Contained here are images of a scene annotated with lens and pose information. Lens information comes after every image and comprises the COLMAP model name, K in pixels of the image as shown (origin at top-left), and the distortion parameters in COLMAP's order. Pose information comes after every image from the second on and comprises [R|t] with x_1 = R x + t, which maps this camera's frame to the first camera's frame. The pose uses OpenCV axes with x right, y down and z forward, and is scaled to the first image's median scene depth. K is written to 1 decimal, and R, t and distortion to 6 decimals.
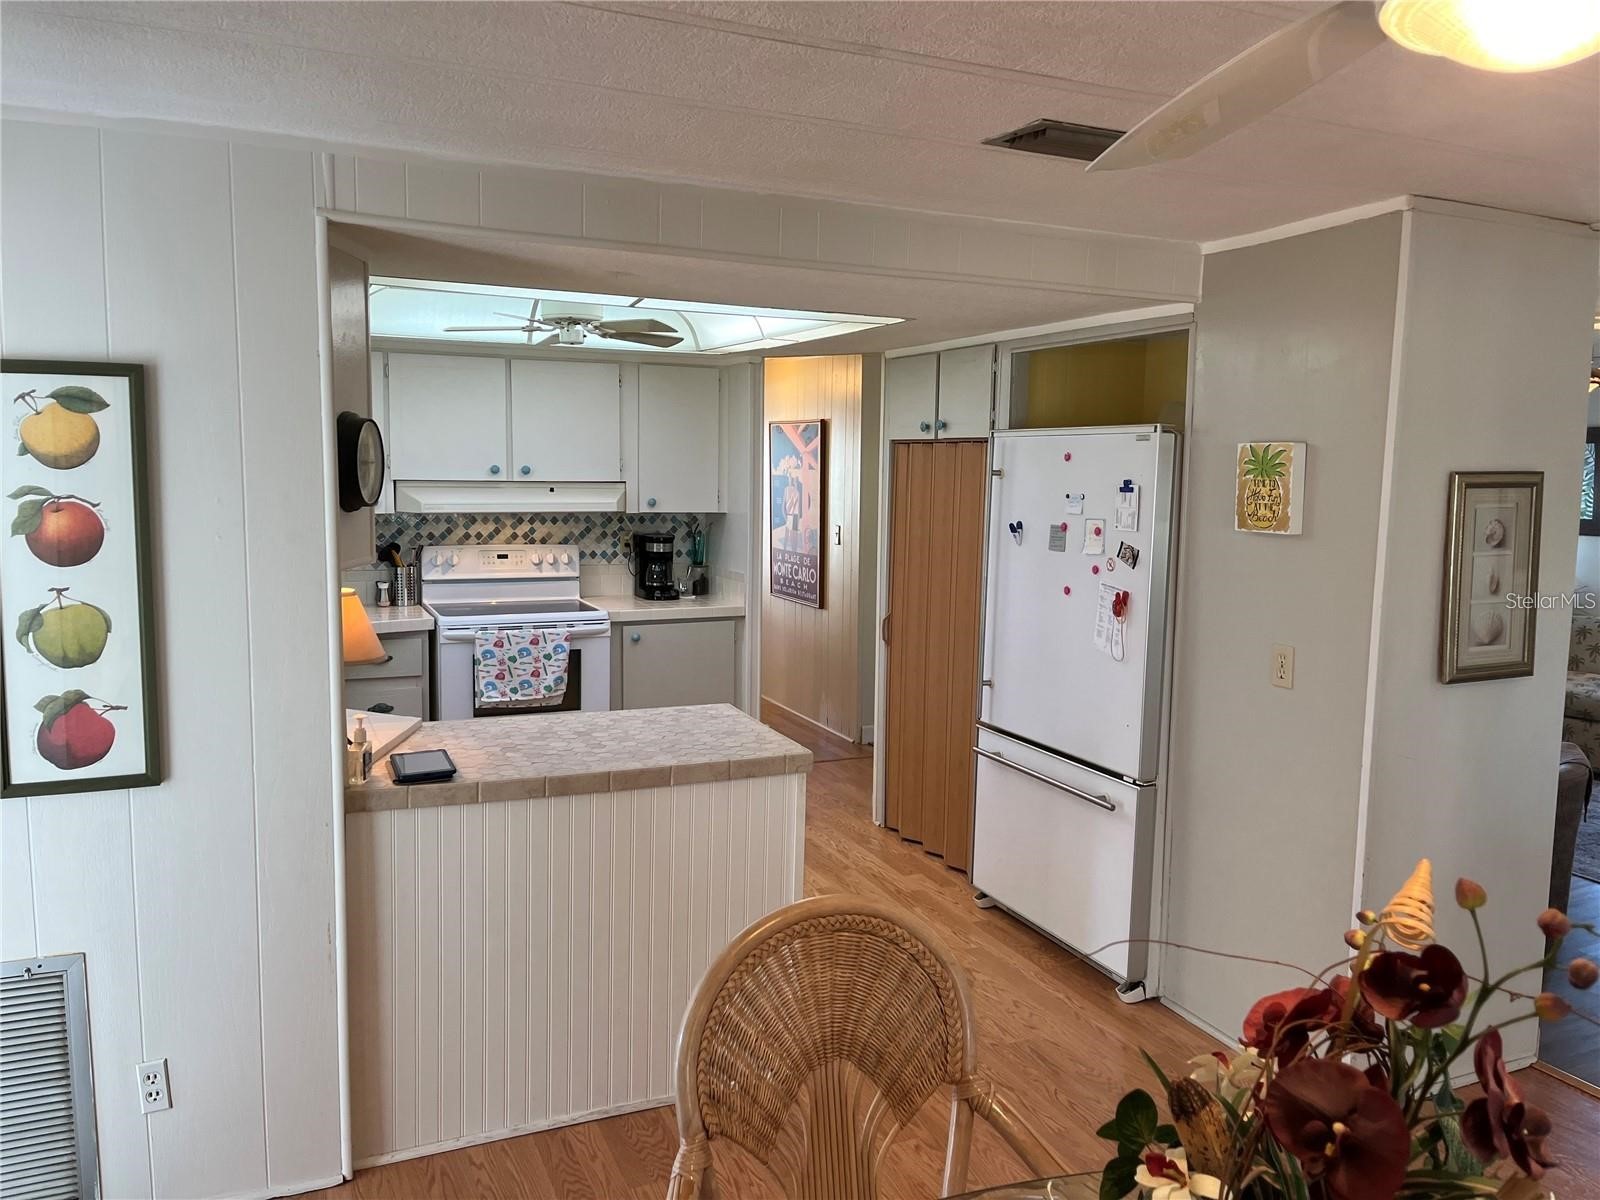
lens RADIAL K [[1211.7, 0, 823.4], [0, 1211.7, 586.3], [0, 0, 1]] dist [0.069475, -0.096892]
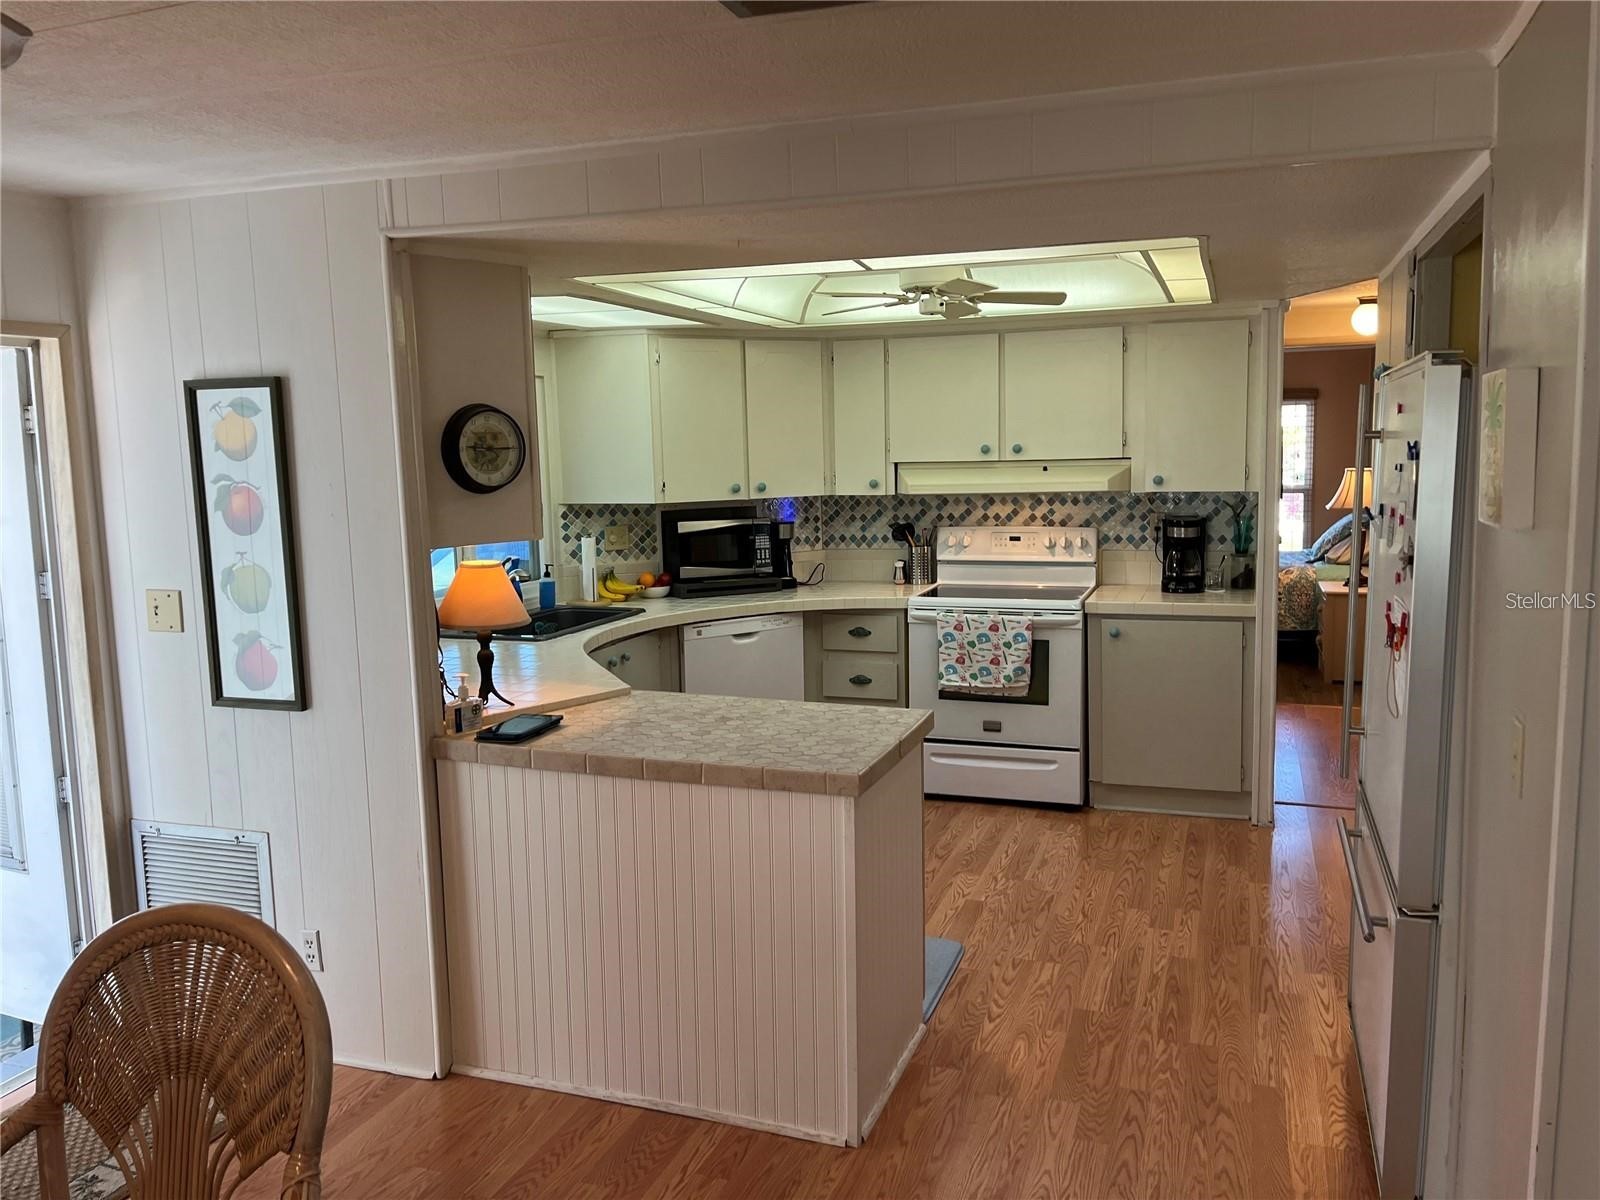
lens RADIAL K [[1211.7, 0, 815.8], [0, 1211.7, 585.5], [0, 0, 1]] dist [0.069475, -0.096892]
pose [[0.720770, 0.050343, -0.691344, 0.477375], [-0.039702, 0.998720, 0.031334, -0.018309], [0.692037, 0.004863, 0.721846, 0.314999]]
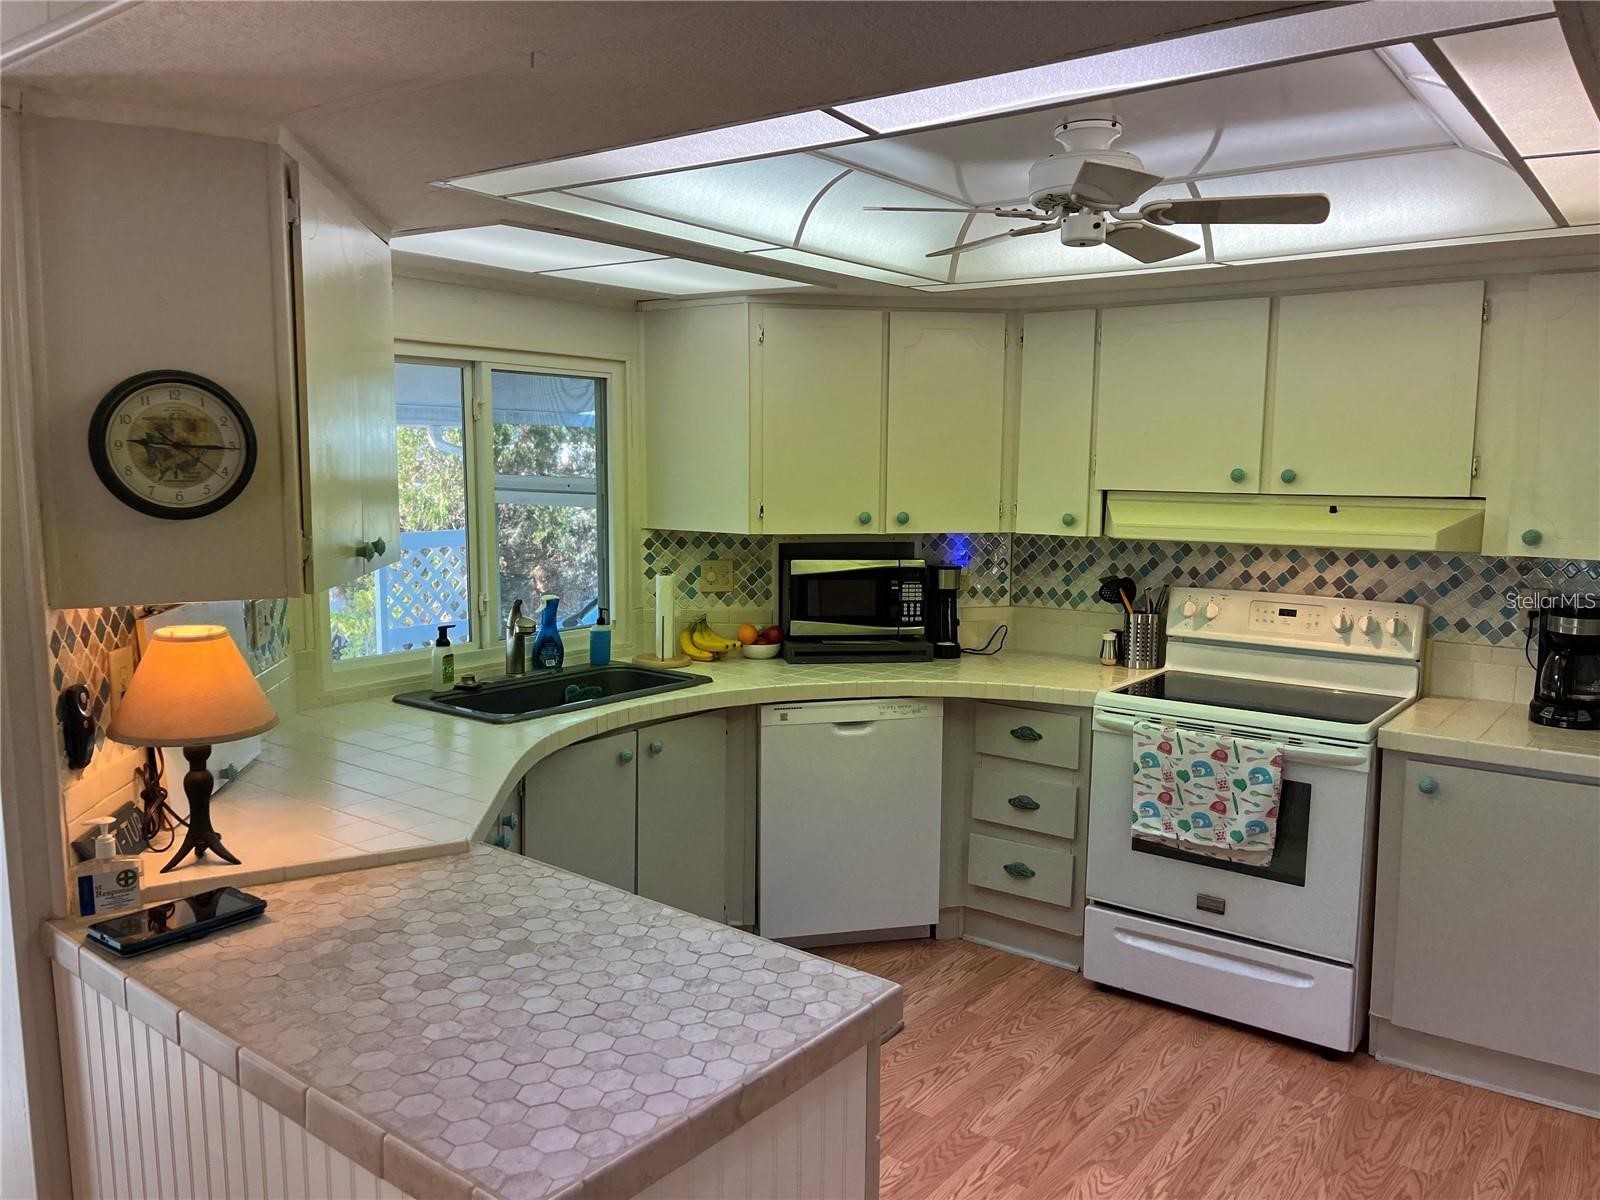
lens RADIAL K [[1211.7, 0, 791.6], [0, 1211.7, 609.2], [0, 0, 1]] dist [0.069475, -0.096892]
pose [[0.464073, 0.097657, -0.880398, 0.293114], [-0.094467, 0.993692, 0.060429, -0.066129], [0.880746, 0.055125, 0.470371, 0.767556]]
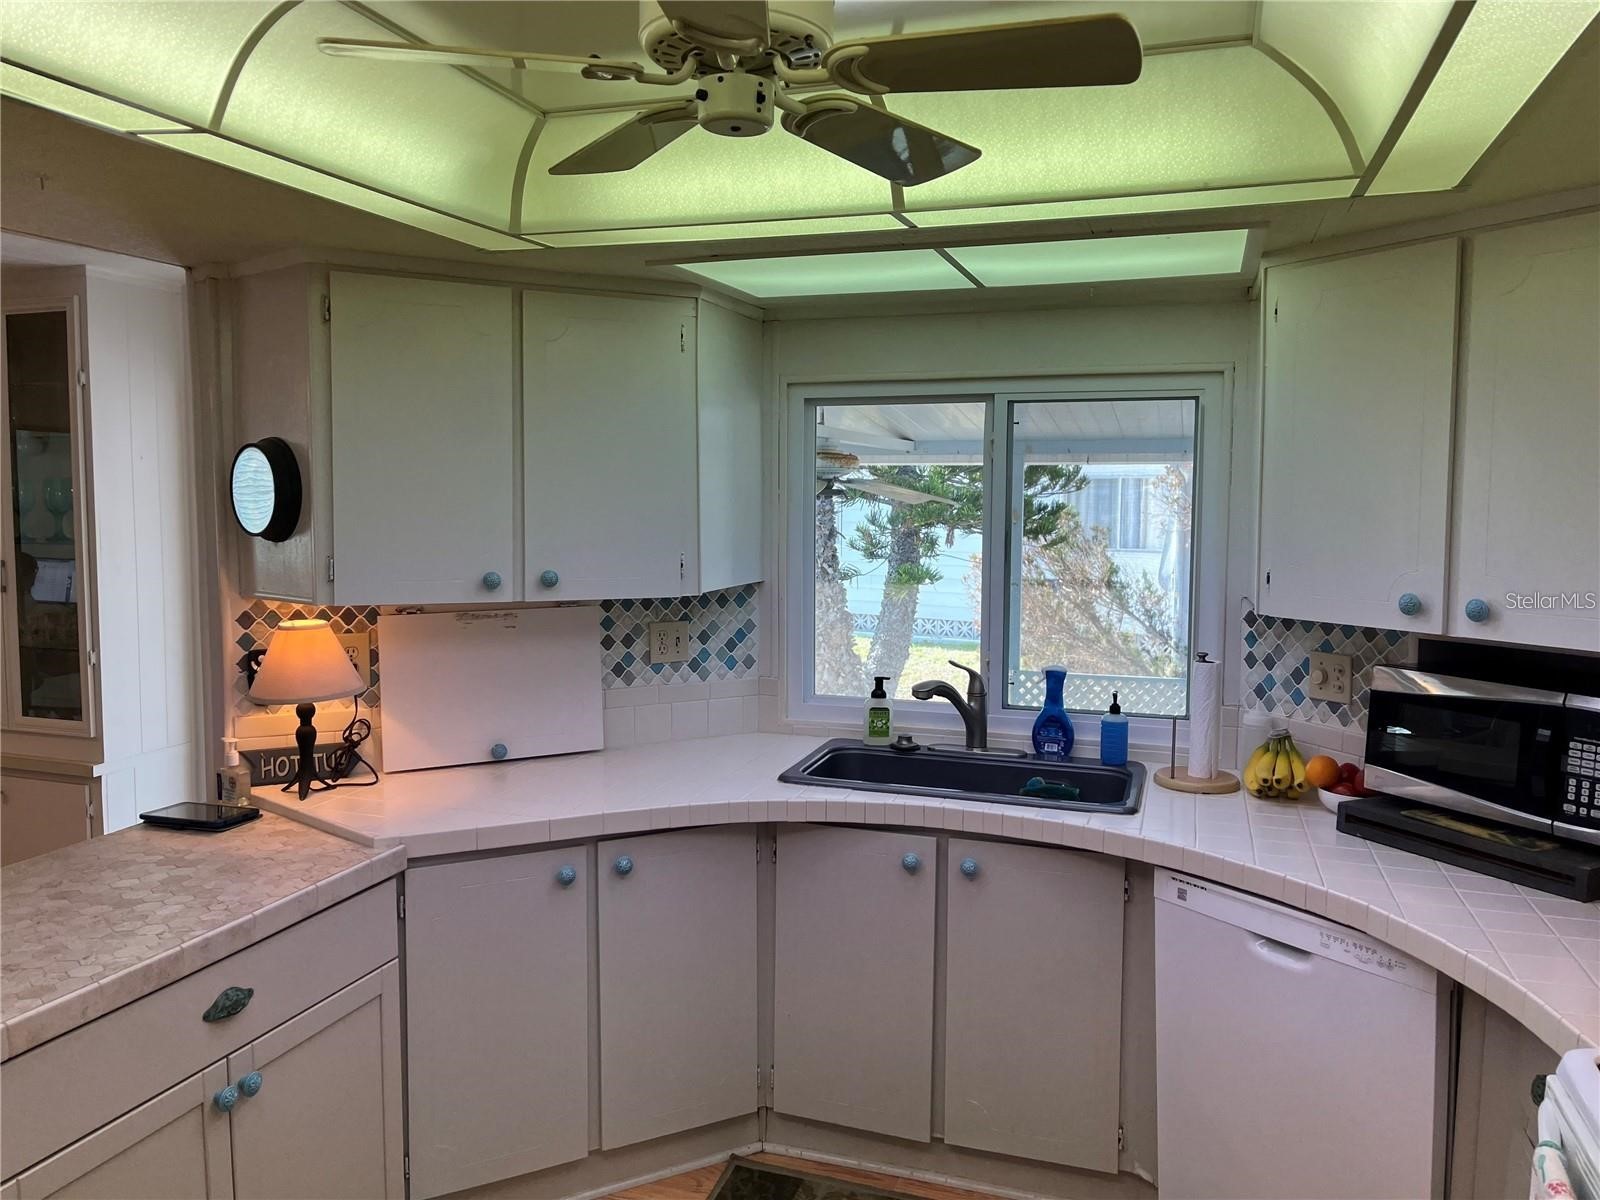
lens RADIAL K [[1211.7, 0, 799.3], [0, 1211.7, 590.4], [0, 0, 1]] dist [0.069475, -0.096892]
pose [[-0.681659, 0.040601, -0.730542, 0.026093], [-0.093171, 0.985514, 0.141709, -0.154565], [0.725713, 0.164662, -0.668002, 1.520894]]
